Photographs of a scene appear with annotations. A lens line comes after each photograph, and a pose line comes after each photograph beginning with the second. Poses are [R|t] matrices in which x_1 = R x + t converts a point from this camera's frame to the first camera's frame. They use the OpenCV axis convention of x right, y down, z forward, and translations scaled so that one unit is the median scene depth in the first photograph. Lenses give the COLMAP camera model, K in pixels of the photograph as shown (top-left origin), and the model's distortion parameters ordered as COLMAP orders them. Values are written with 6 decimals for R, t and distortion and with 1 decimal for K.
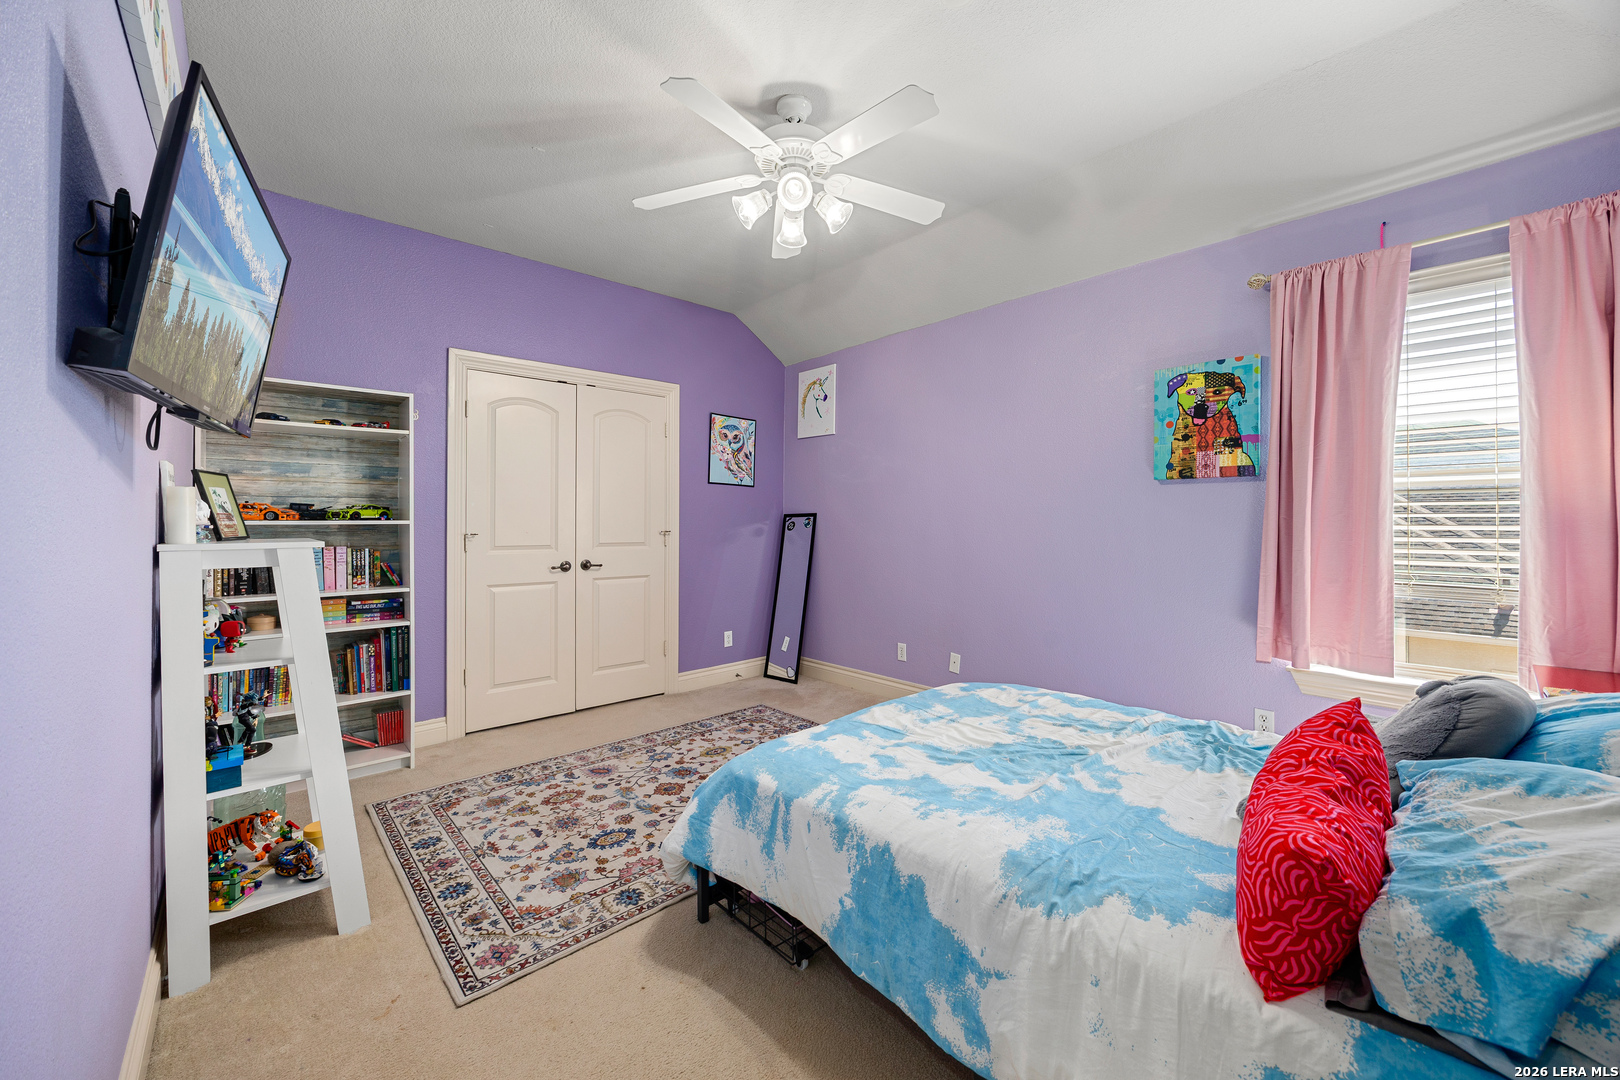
lens RADIAL K [[624.1, 0, 808.0], [0, 624.1, 530.4], [0, 0, 1]] dist [-0.003200, -0.000790]
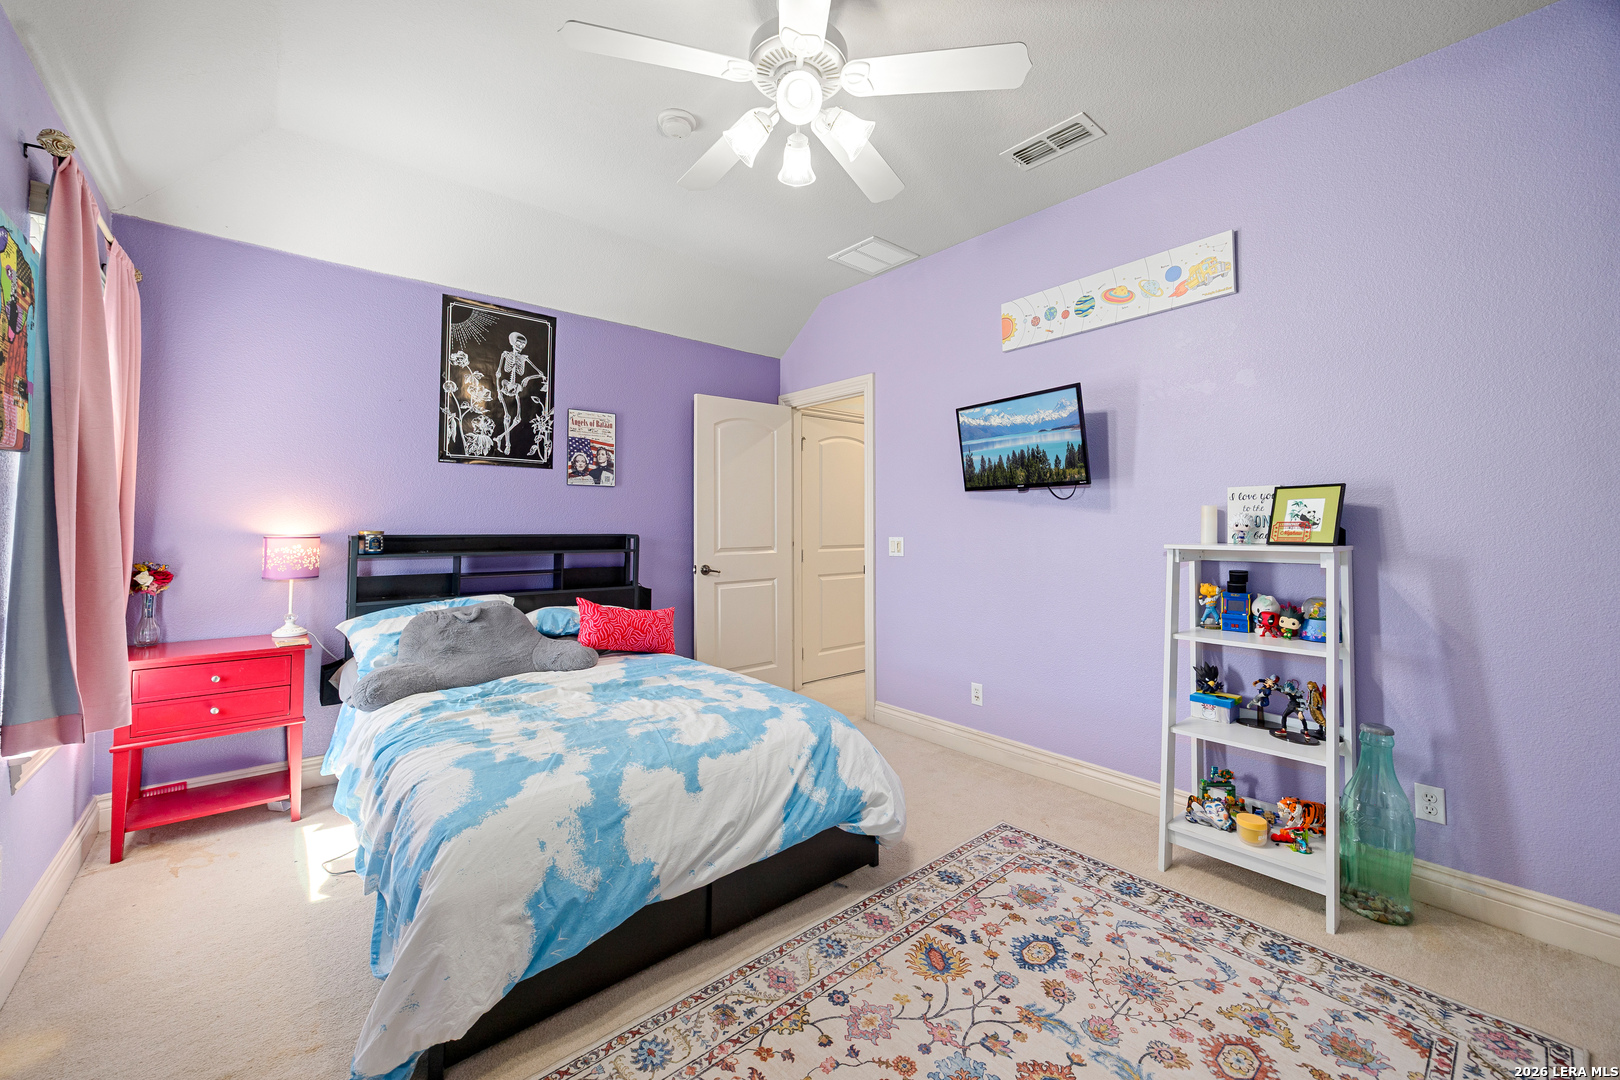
lens RADIAL K [[624.1, 0, 810.0], [0, 624.1, 529.9], [0, 0, 1]] dist [-0.003200, -0.000790]
pose [[-0.999817, 0.001854, 0.019049, -0.057669], [0.002142, 0.999884, 0.015101, -0.022631], [-0.019019, 0.015139, -0.999705, 1.773960]]
